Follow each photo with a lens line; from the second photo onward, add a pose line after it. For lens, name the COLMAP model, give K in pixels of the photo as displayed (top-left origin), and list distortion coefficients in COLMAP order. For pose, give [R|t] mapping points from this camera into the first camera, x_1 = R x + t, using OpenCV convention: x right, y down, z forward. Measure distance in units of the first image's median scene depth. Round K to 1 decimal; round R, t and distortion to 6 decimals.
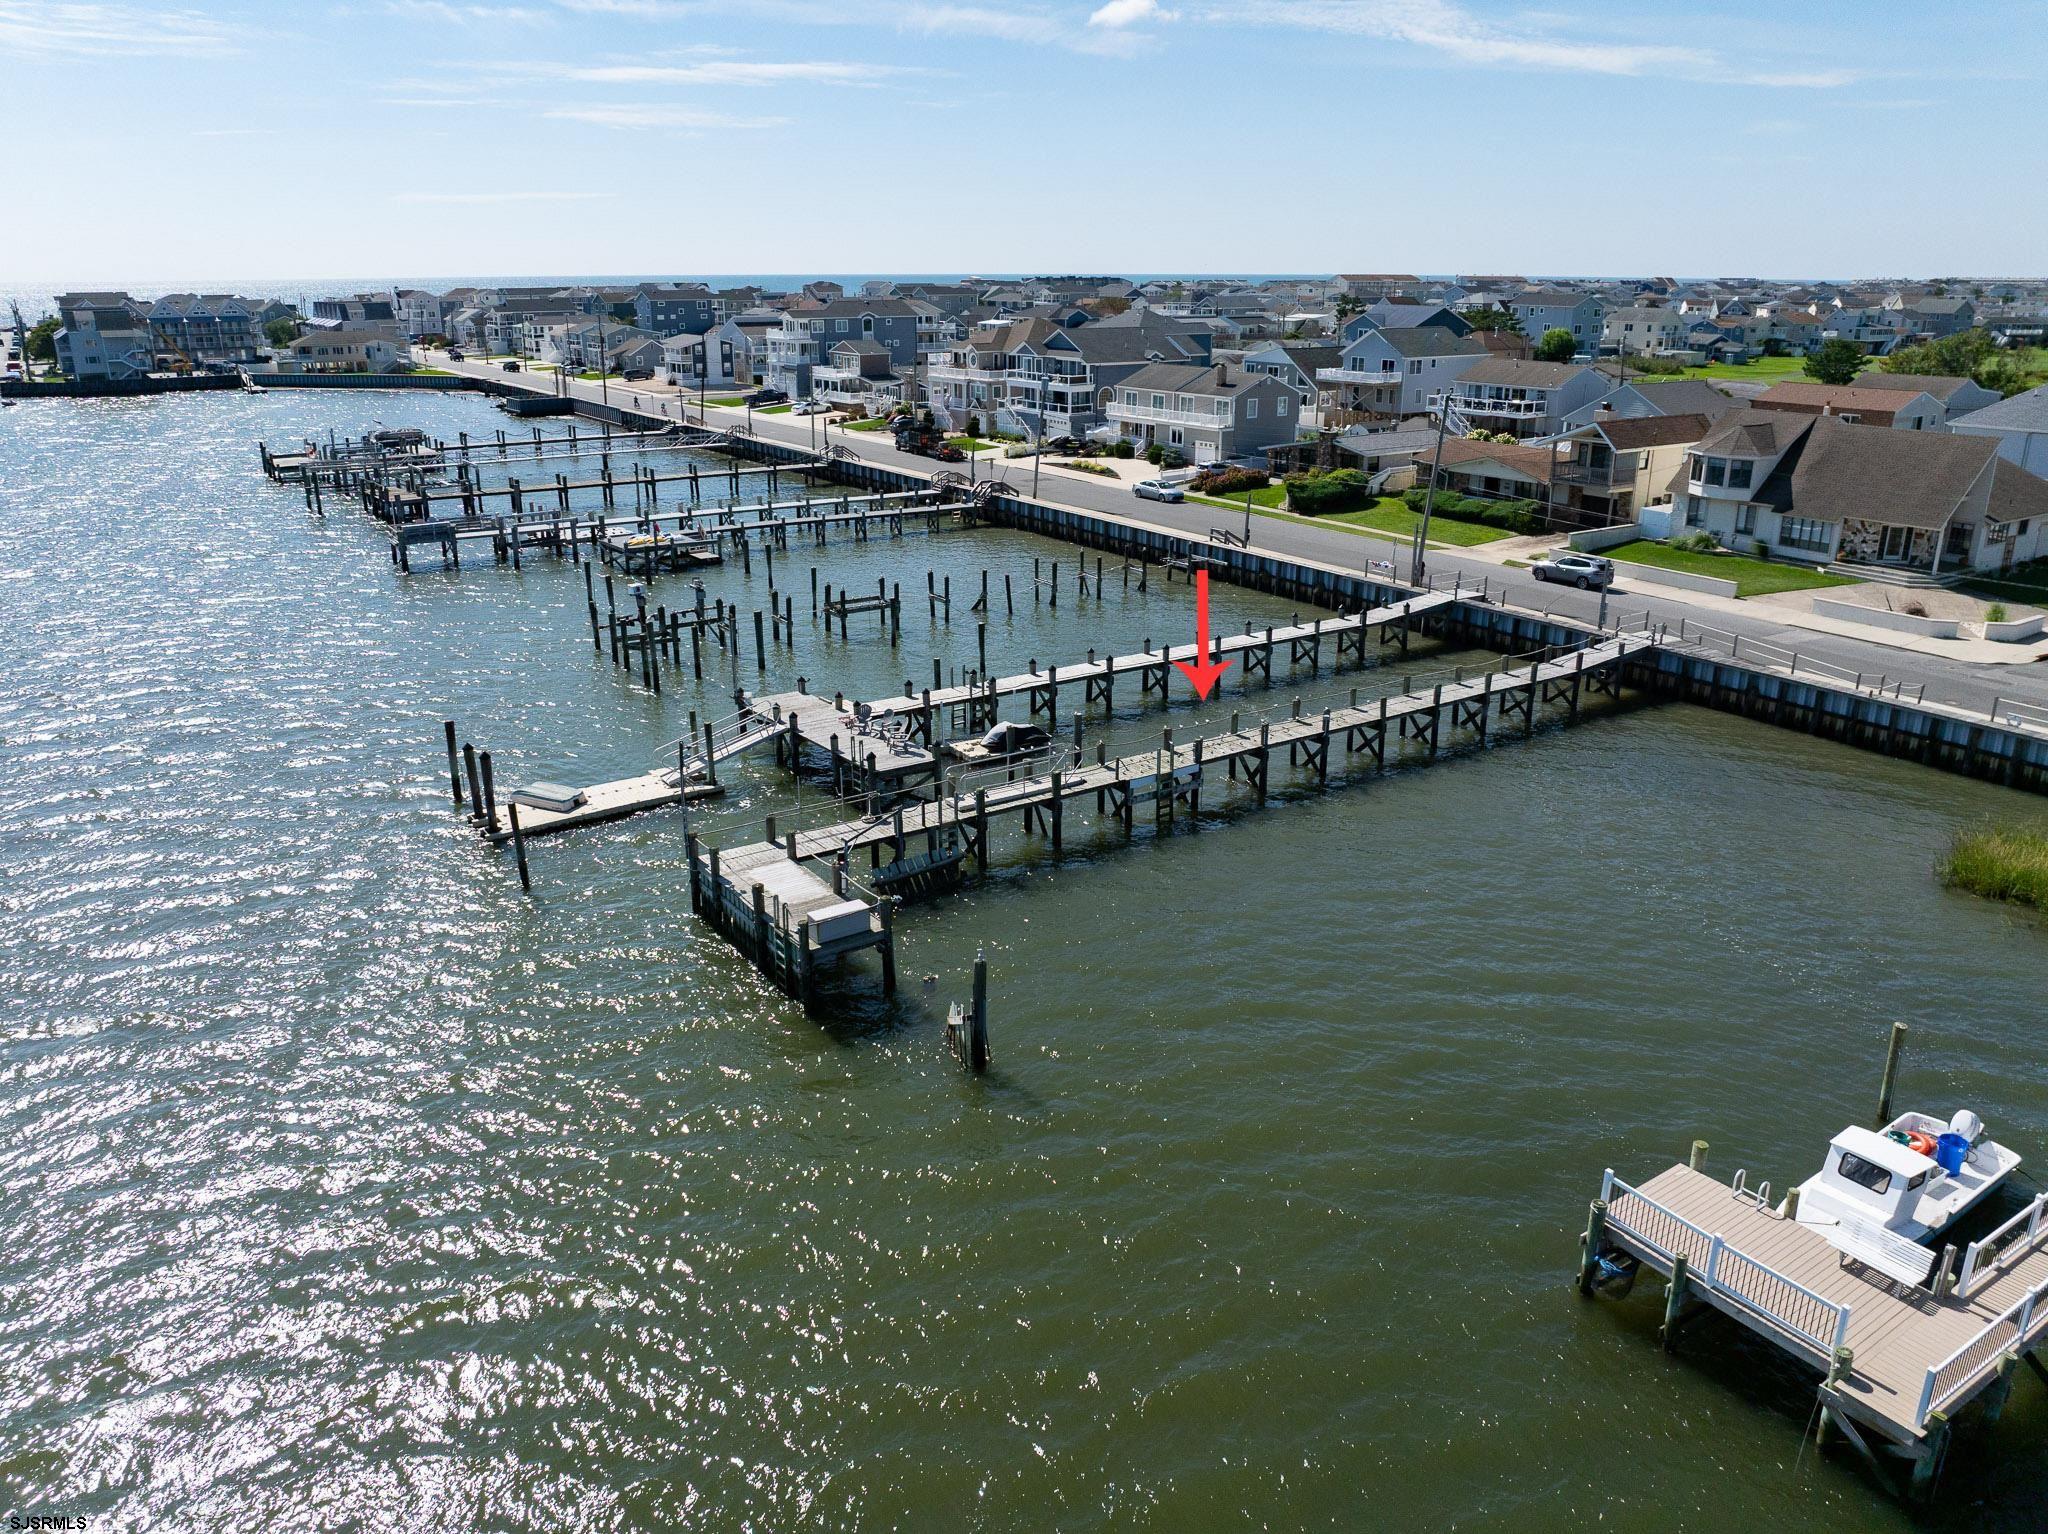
lens RADIAL K [[1443.6, 0, 1036.4], [0, 1443.6, 748.9], [0, 0, 1]] dist [-0.038640, 0.003991]
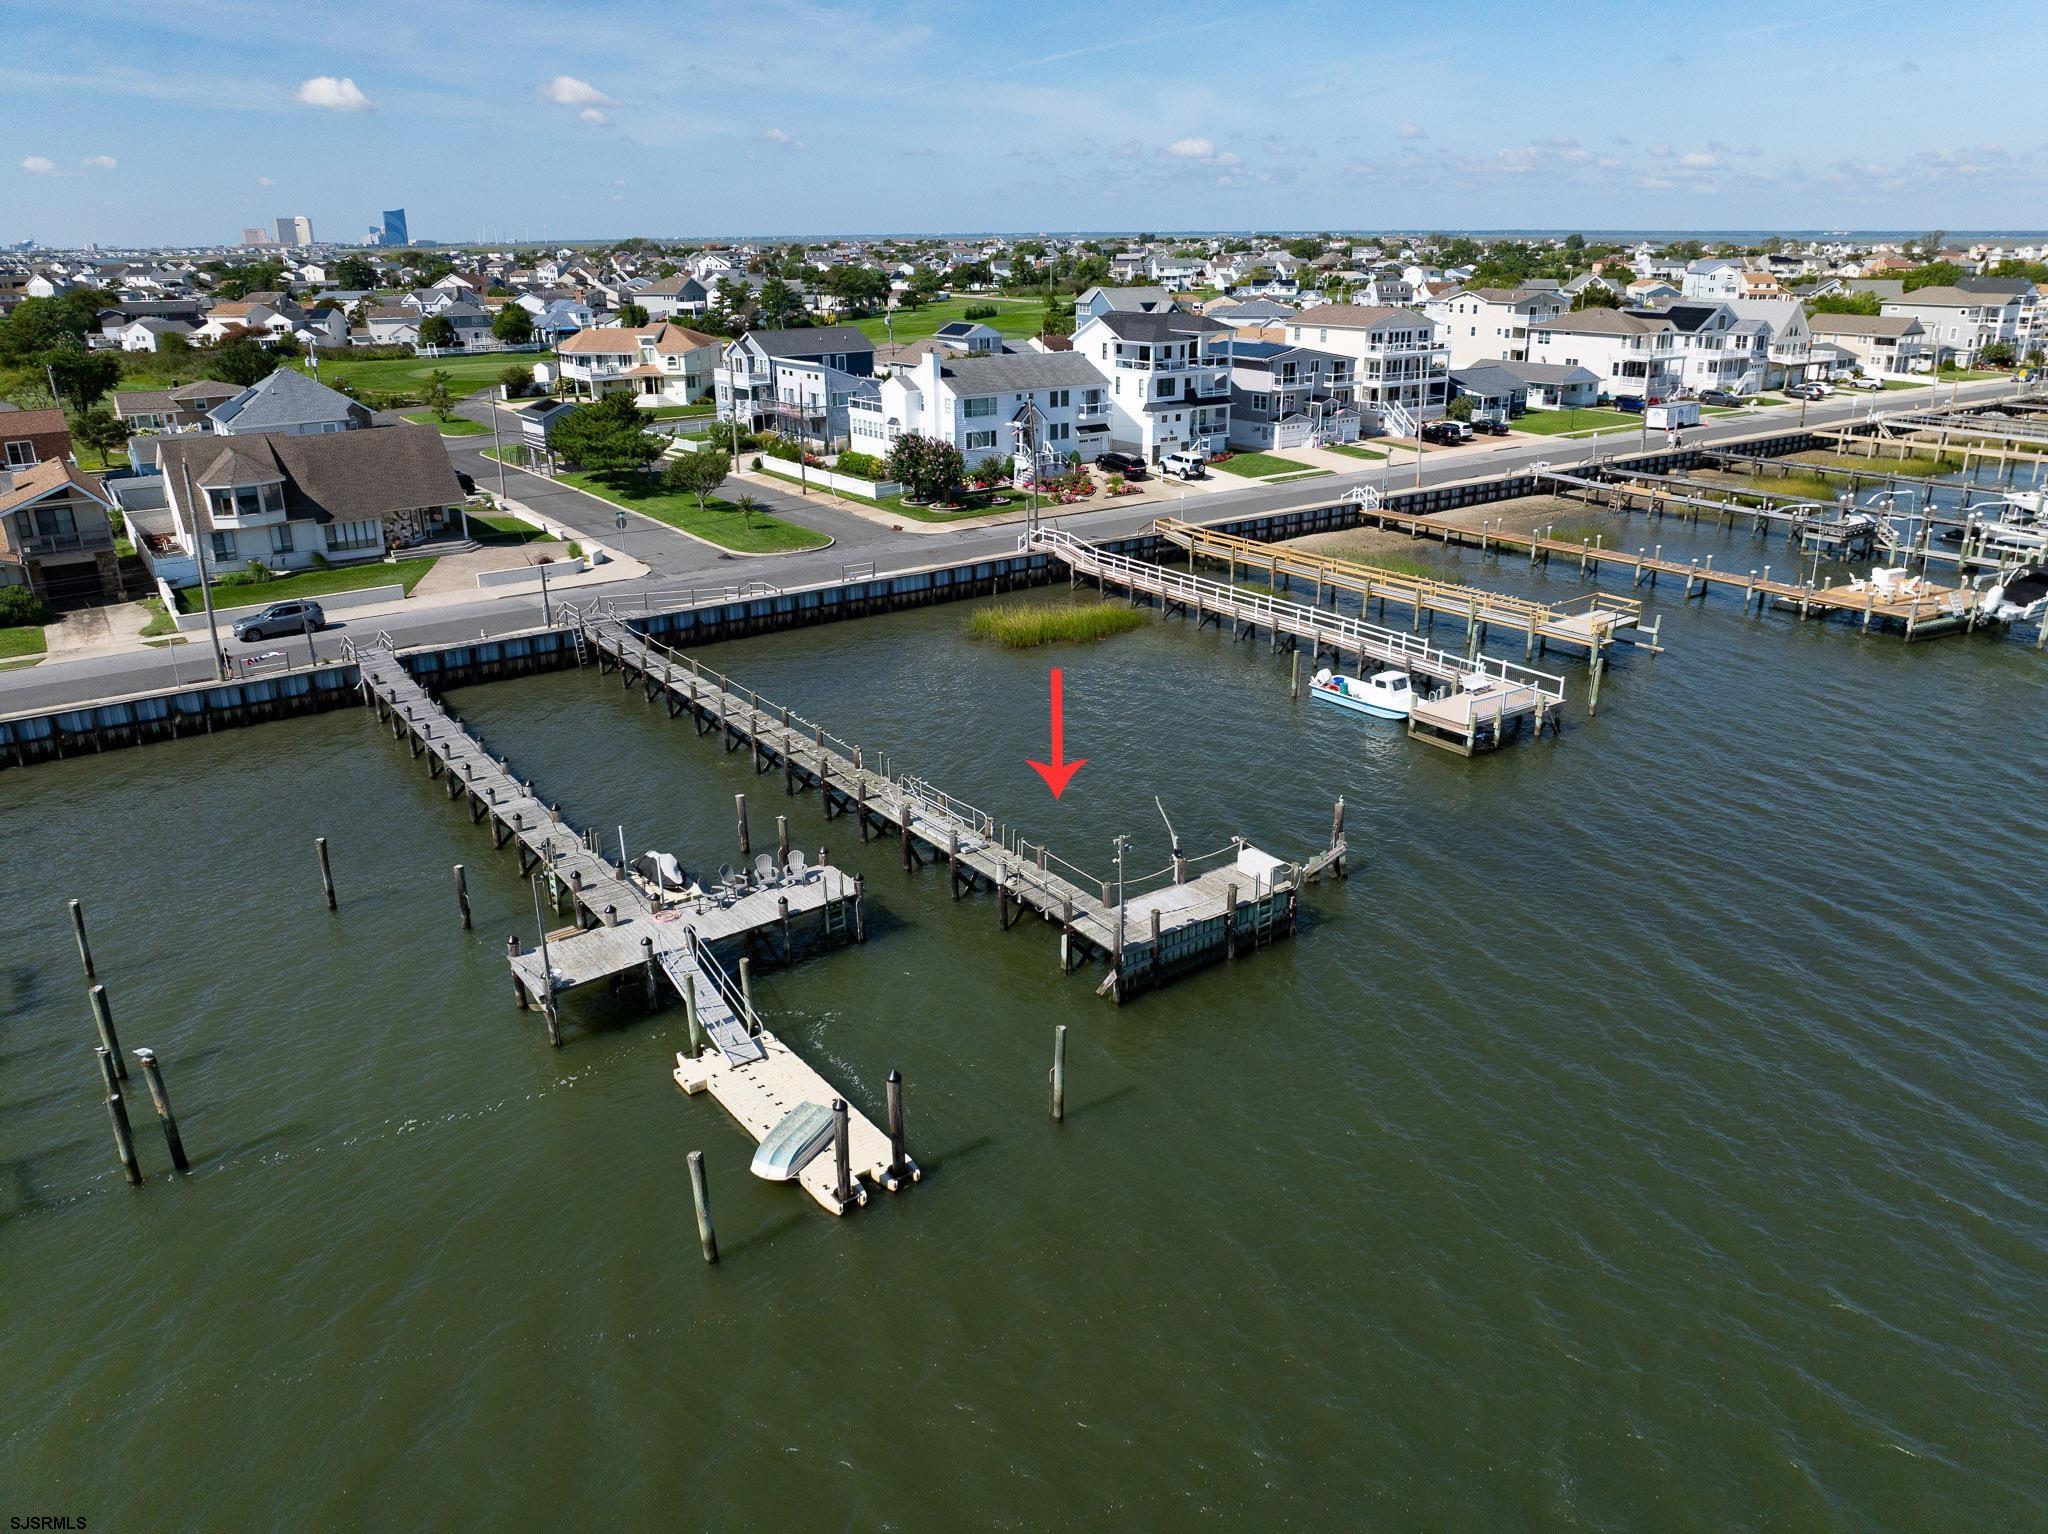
lens RADIAL K [[1443.6, 0, 1028.7], [0, 1443.6, 764.0], [0, 0, 1]] dist [-0.038640, 0.003991]
pose [[-0.023666, -0.346414, 0.937783, -0.527270], [0.322133, 0.885372, 0.335183, -0.183161], [-0.946399, 0.310023, 0.090638, 0.431072]]
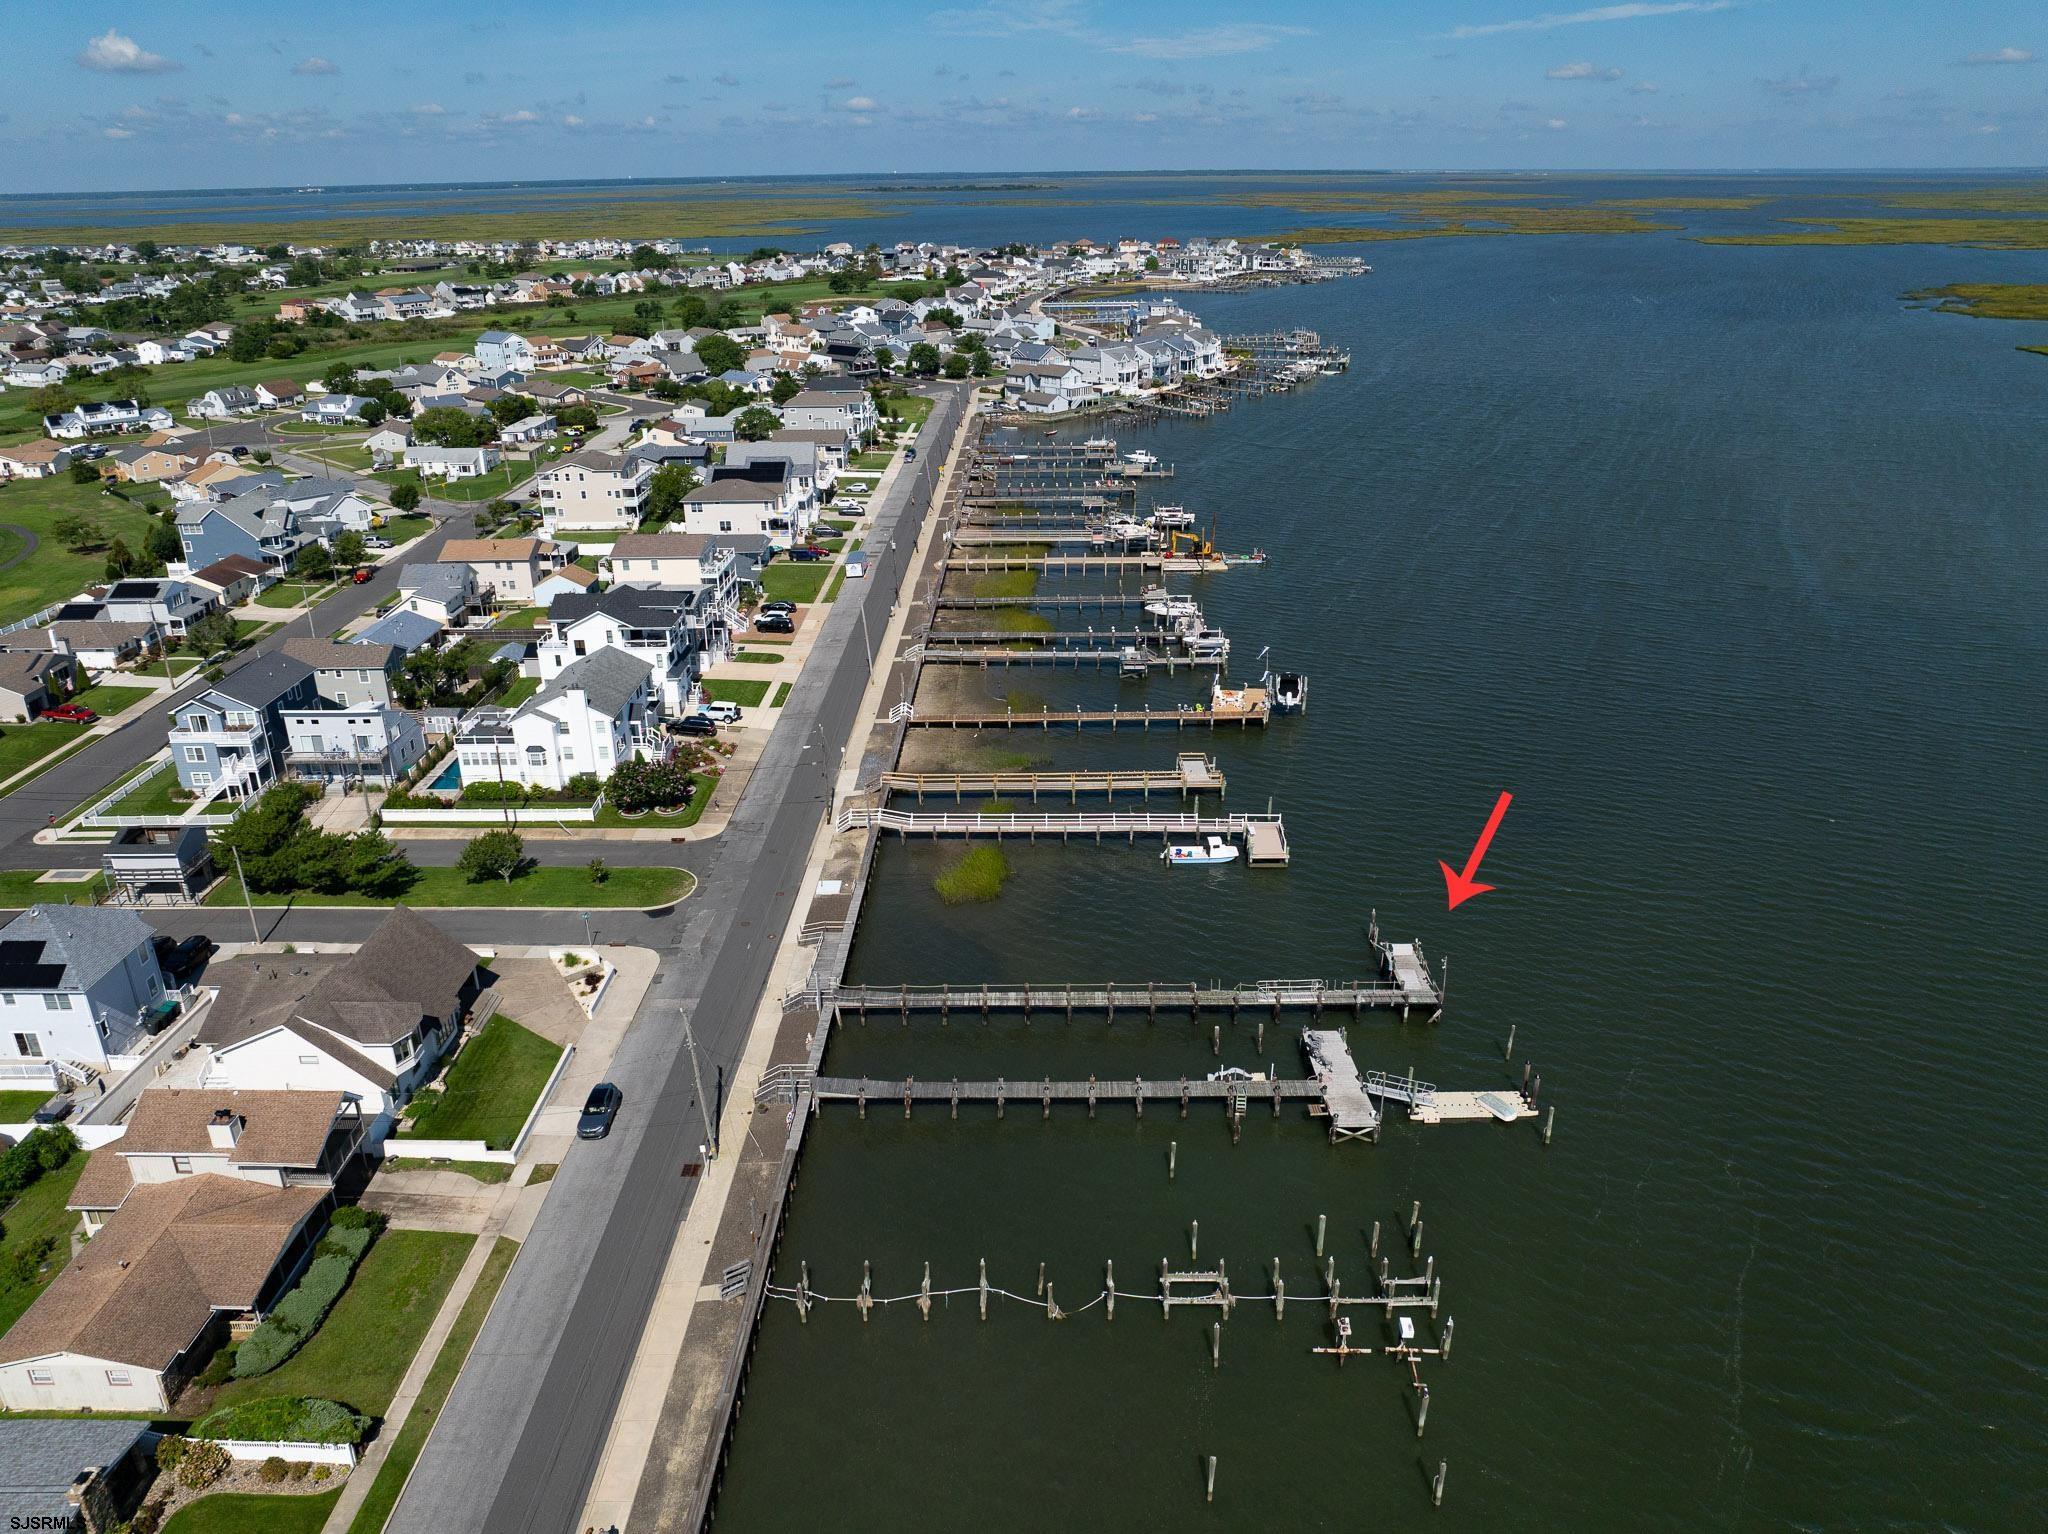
lens RADIAL K [[1443.6, 0, 1029.8], [0, 1443.6, 770.1], [0, 0, 1]] dist [-0.038640, 0.003991]
pose [[-0.819439, -0.212811, 0.532194, -0.421895], [0.191784, 0.773192, 0.604477, -0.882674], [-0.540128, 0.597399, -0.592771, 1.227247]]
